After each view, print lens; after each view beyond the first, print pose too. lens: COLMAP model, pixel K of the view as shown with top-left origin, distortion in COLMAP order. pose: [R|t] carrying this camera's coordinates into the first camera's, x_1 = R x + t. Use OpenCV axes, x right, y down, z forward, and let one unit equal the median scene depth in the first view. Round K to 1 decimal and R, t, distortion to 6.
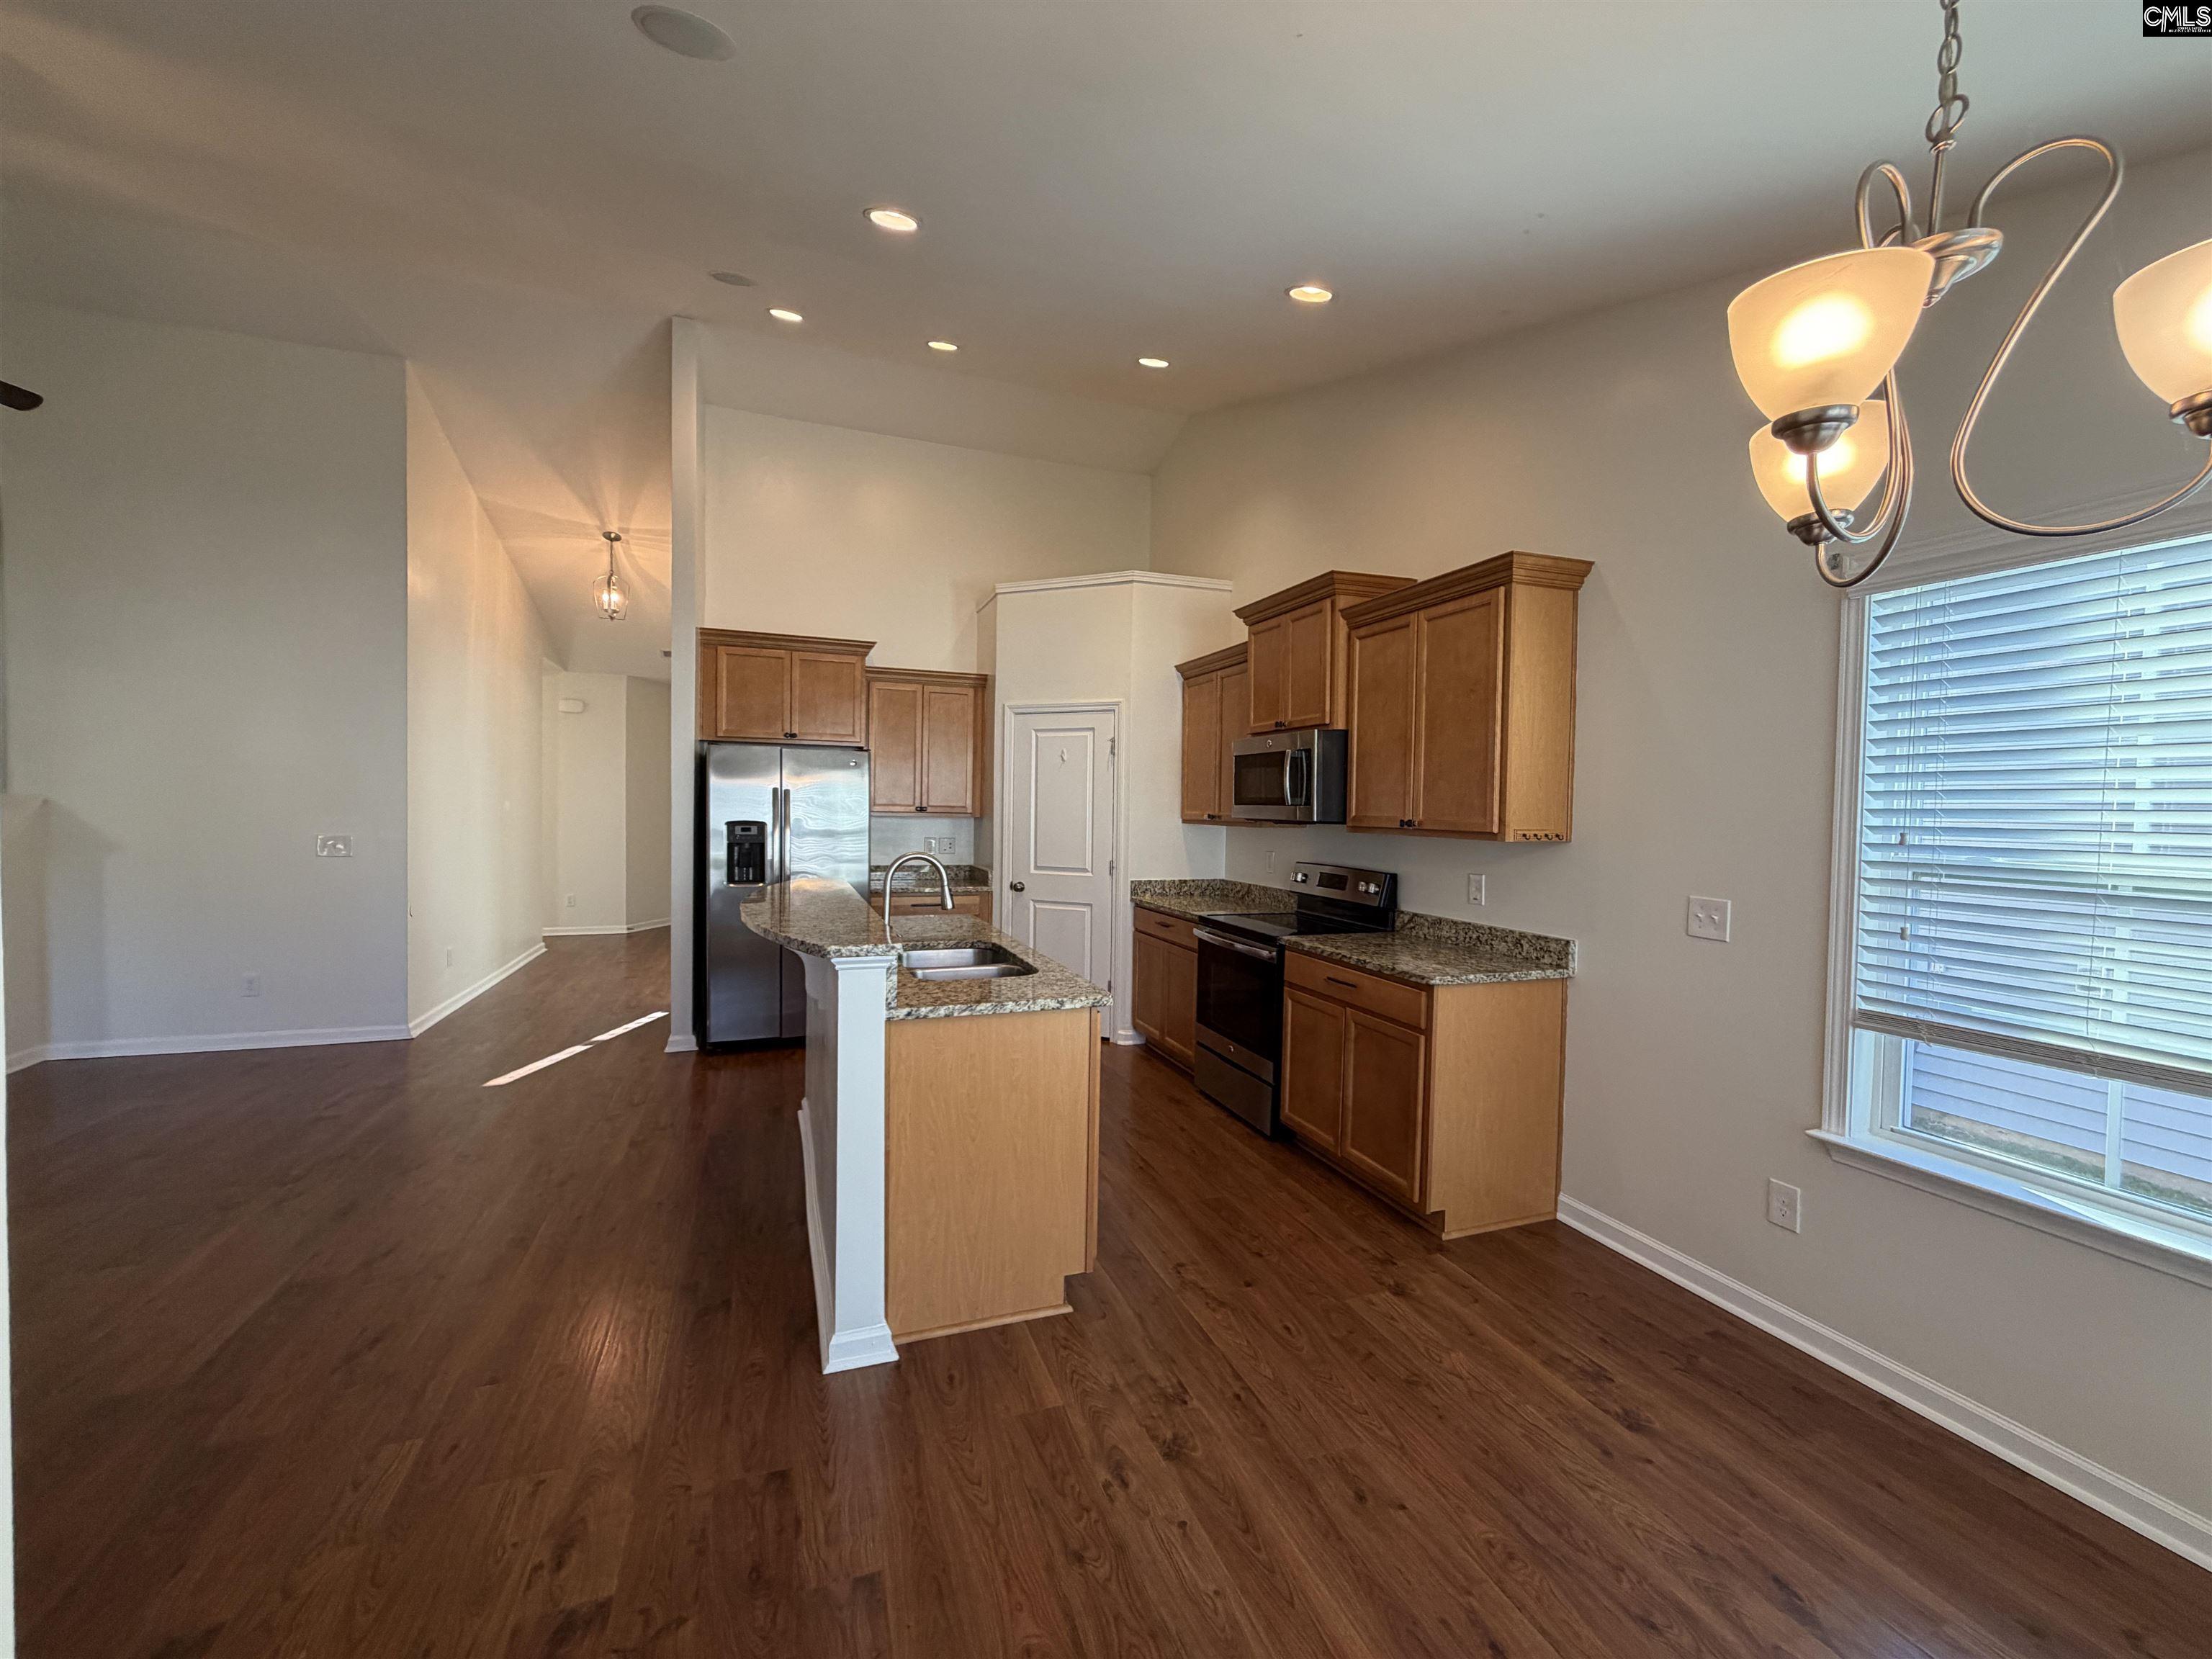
lens RADIAL K [[885.0, 0, 1103.9], [0, 885.0, 830.1], [0, 0, 1]] dist [-0.003981, 0.002397]
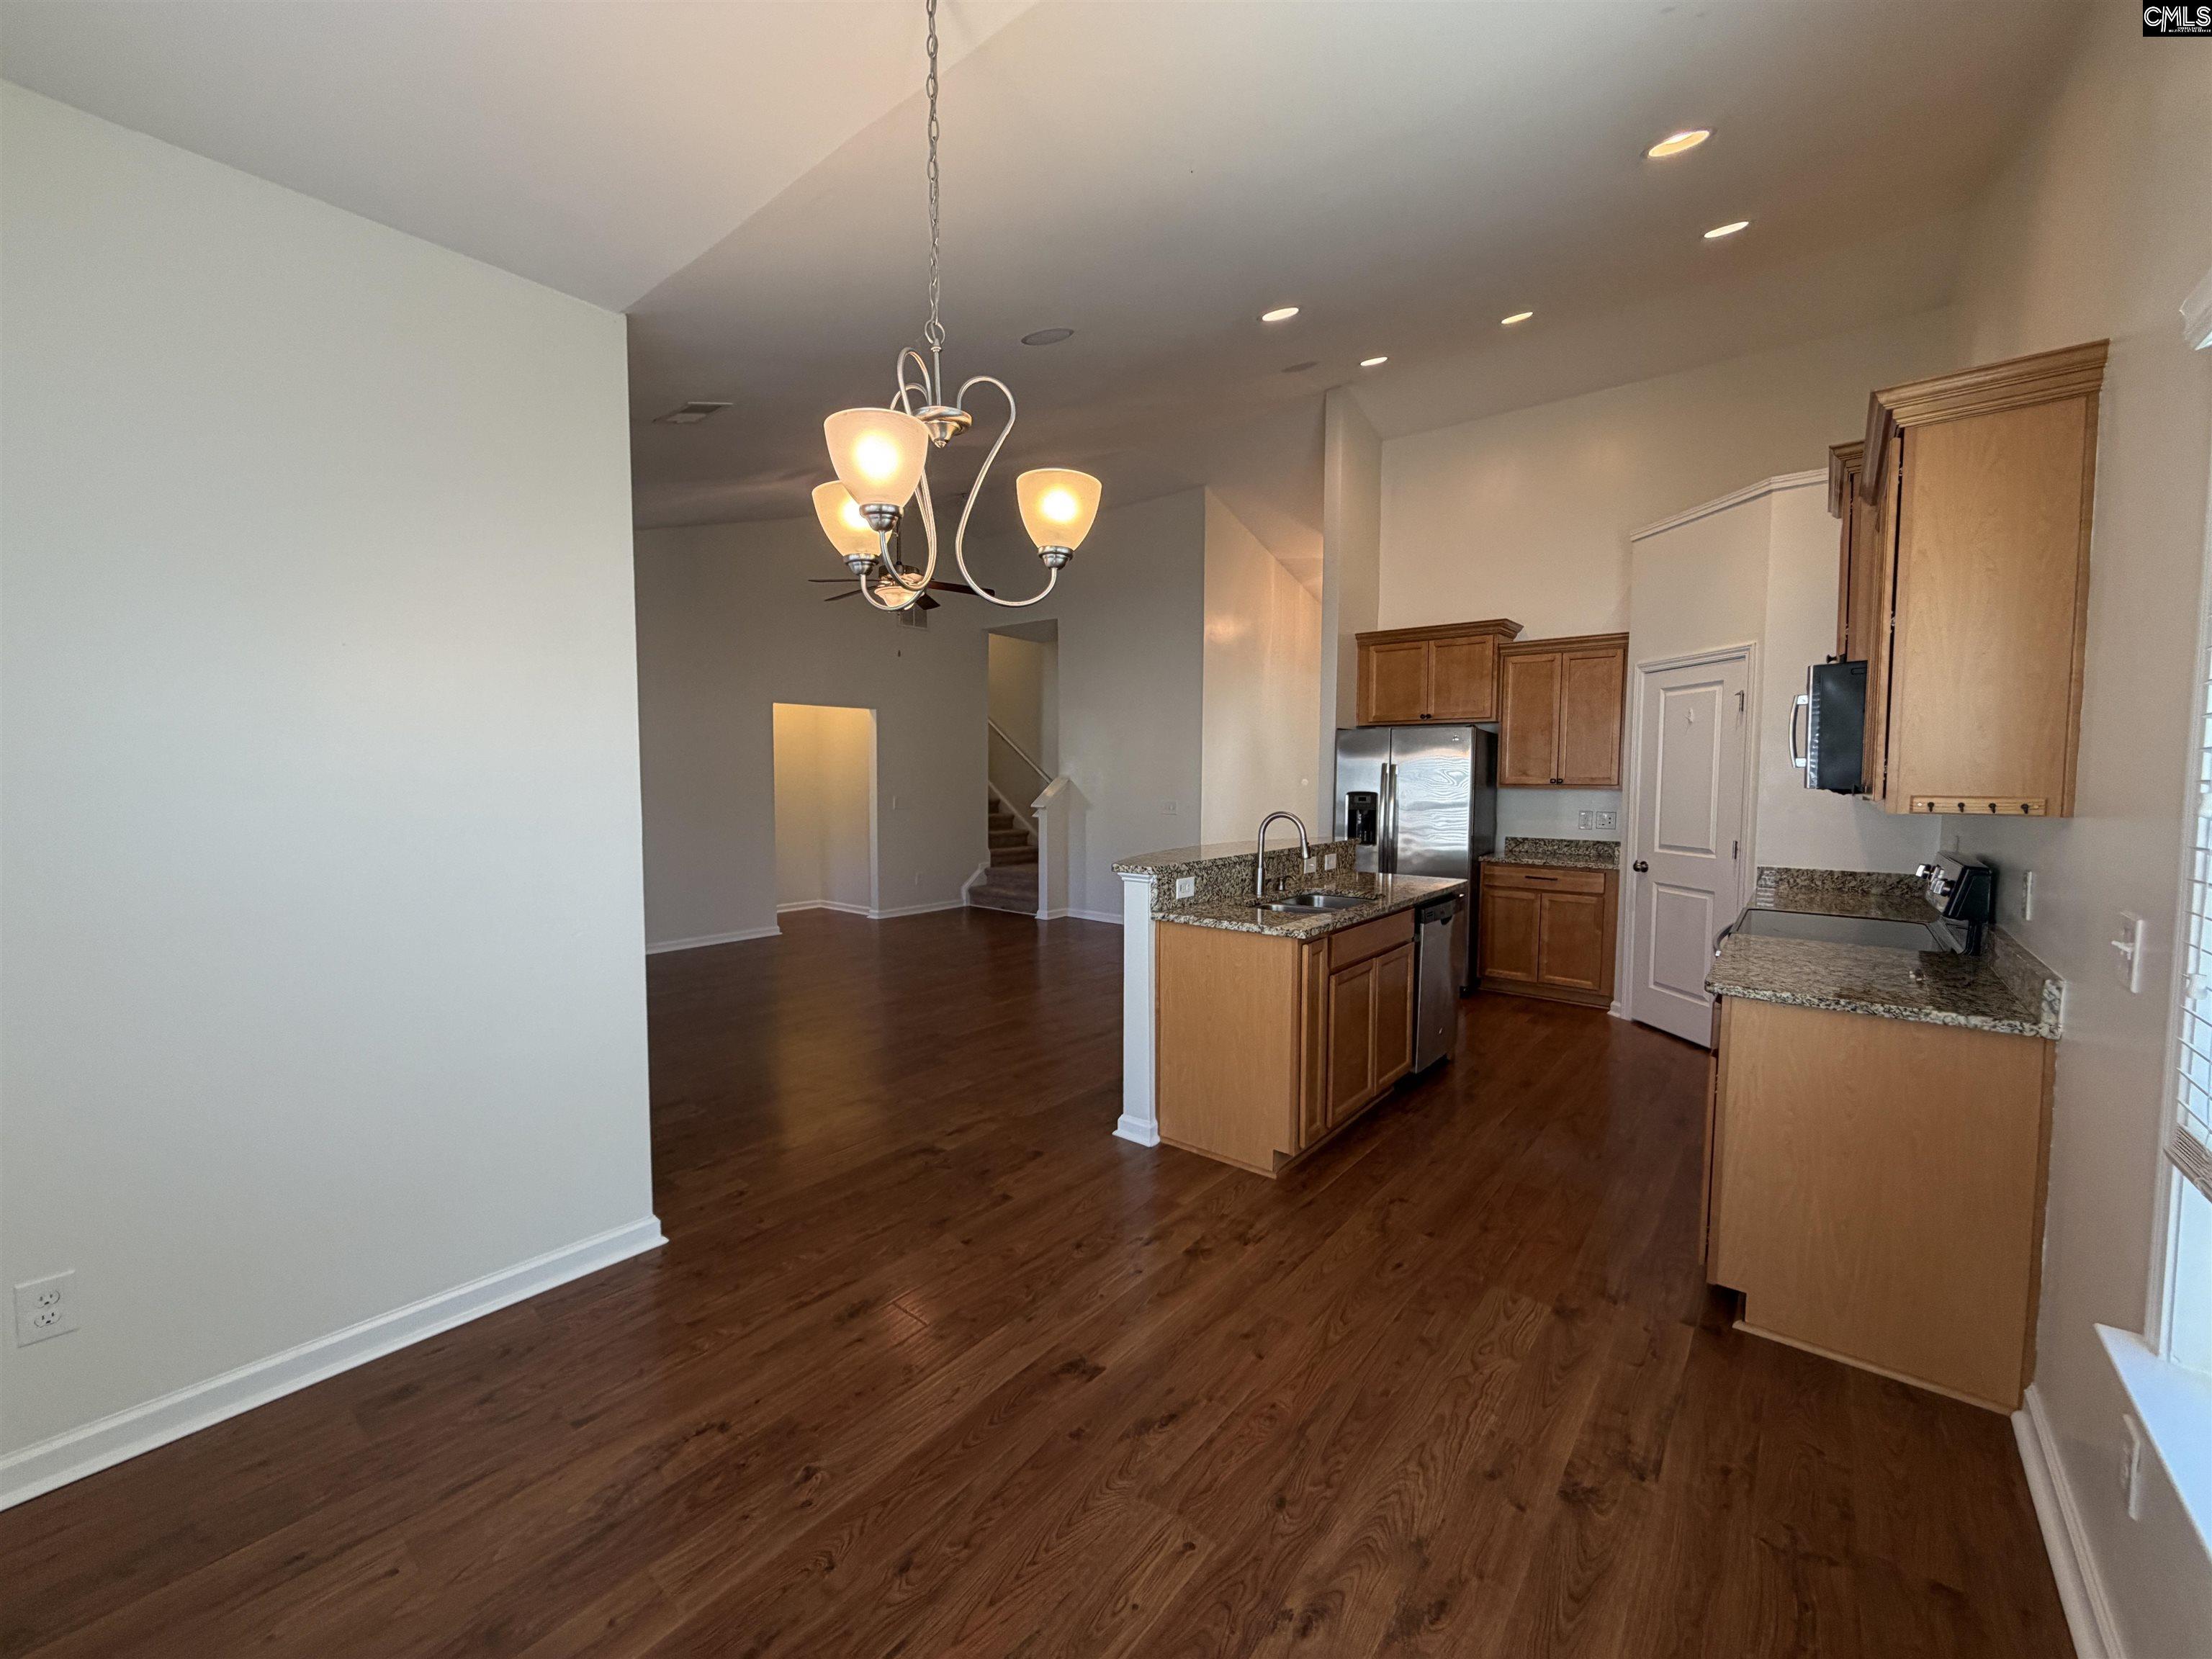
lens RADIAL K [[885.0, 0, 1097.4], [0, 885.0, 830.7], [0, 0, 1]] dist [-0.003981, 0.002397]
pose [[0.502989, 0.037916, -0.863461, 0.881842], [-0.017586, 0.999279, 0.033636, 0.016358], [0.864114, -0.001734, 0.503293, 0.153479]]
